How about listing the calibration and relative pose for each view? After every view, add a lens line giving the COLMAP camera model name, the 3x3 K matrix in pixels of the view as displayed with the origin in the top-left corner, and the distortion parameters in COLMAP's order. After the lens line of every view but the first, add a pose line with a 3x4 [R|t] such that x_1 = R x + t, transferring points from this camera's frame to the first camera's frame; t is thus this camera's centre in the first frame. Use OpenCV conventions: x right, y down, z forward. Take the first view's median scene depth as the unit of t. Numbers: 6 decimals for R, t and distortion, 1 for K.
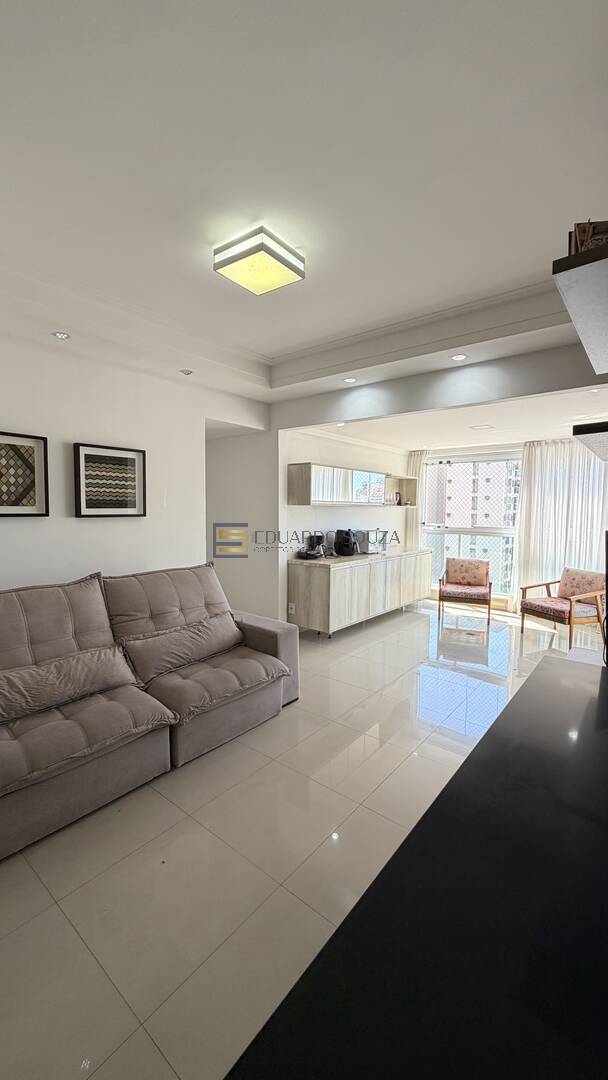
lens RADIAL K [[430.5, 0, 304.0], [0, 430.5, 540.0], [0, 0, 1]] dist [0.002294, 0.000123]
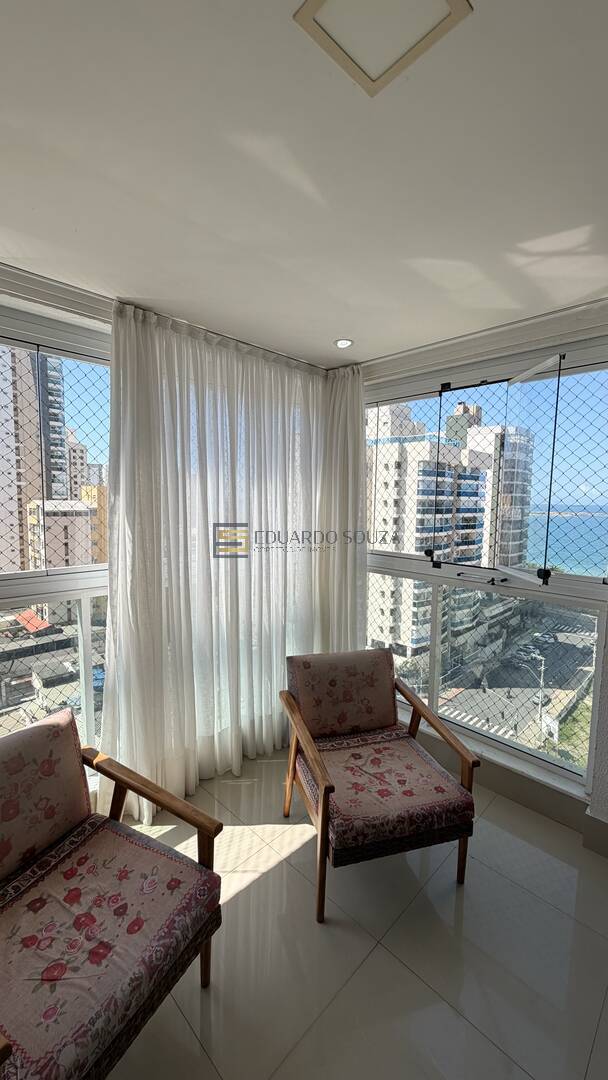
lens RADIAL K [[430.5, 0, 304.0], [0, 430.5, 540.0], [0, 0, 1]] dist [0.002294, 0.000123]
pose [[0.096483, -0.099610, 0.990338, 0.206815], [0.063660, 0.993560, 0.093732, -0.077765], [-0.993297, 0.054002, 0.102203, 0.885558]]
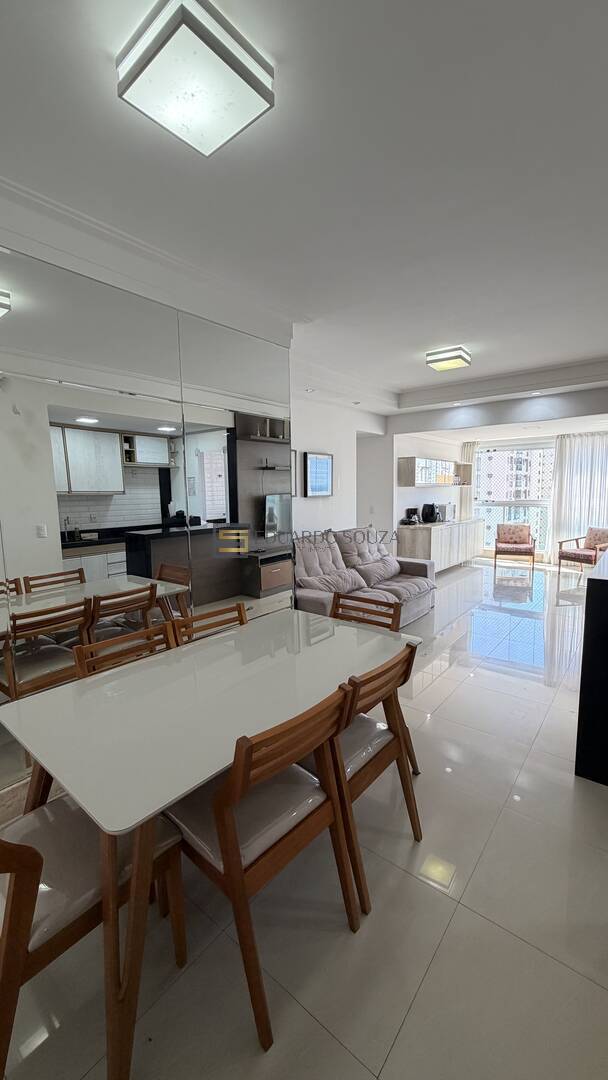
lens RADIAL K [[430.5, 0, 304.0], [0, 430.5, 540.0], [0, 0, 1]] dist [0.002294, 0.000123]
pose [[0.999666, -0.025690, 0.002659, -0.298802], [0.025560, 0.998840, 0.040797, 0.024208], [-0.003704, -0.040715, 0.999164, -0.362339]]
